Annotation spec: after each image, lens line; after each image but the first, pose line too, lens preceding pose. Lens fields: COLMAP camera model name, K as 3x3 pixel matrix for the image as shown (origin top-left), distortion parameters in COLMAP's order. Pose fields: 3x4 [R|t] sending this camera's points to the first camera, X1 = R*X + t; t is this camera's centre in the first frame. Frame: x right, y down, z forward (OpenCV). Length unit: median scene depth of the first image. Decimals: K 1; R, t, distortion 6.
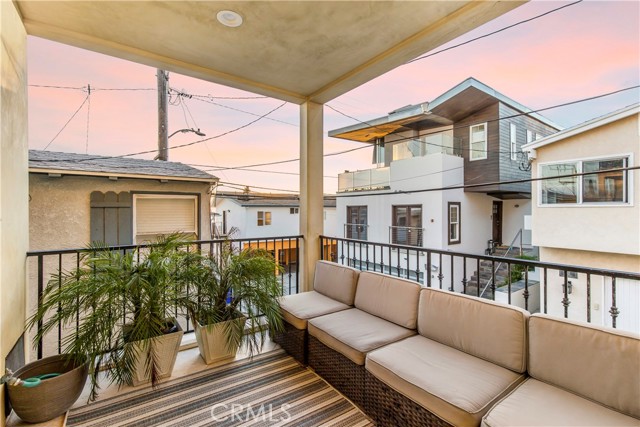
lens RADIAL K [[291.5, 0, 321.6], [0, 291.5, 212.0], [0, 0, 1]] dist [0.001352, -0.000107]
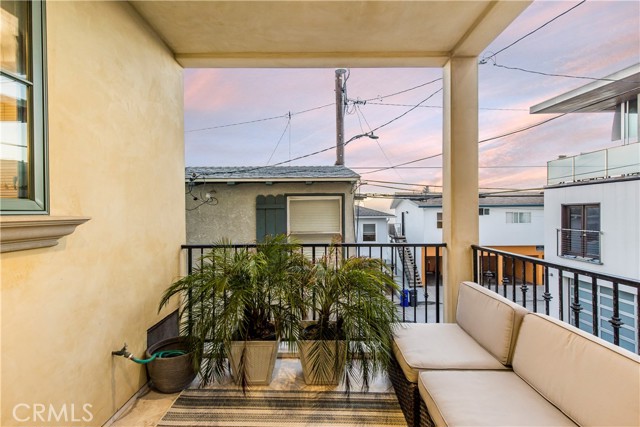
lens RADIAL K [[291.5, 0, 317.0], [0, 291.5, 211.5], [0, 0, 1]] dist [0.001352, -0.000107]
pose [[0.802189, -0.006812, -0.597031, 0.092147], [0.002741, 0.999966, -0.007727, 0.003401], [0.597063, 0.004562, 0.802181, 0.172071]]
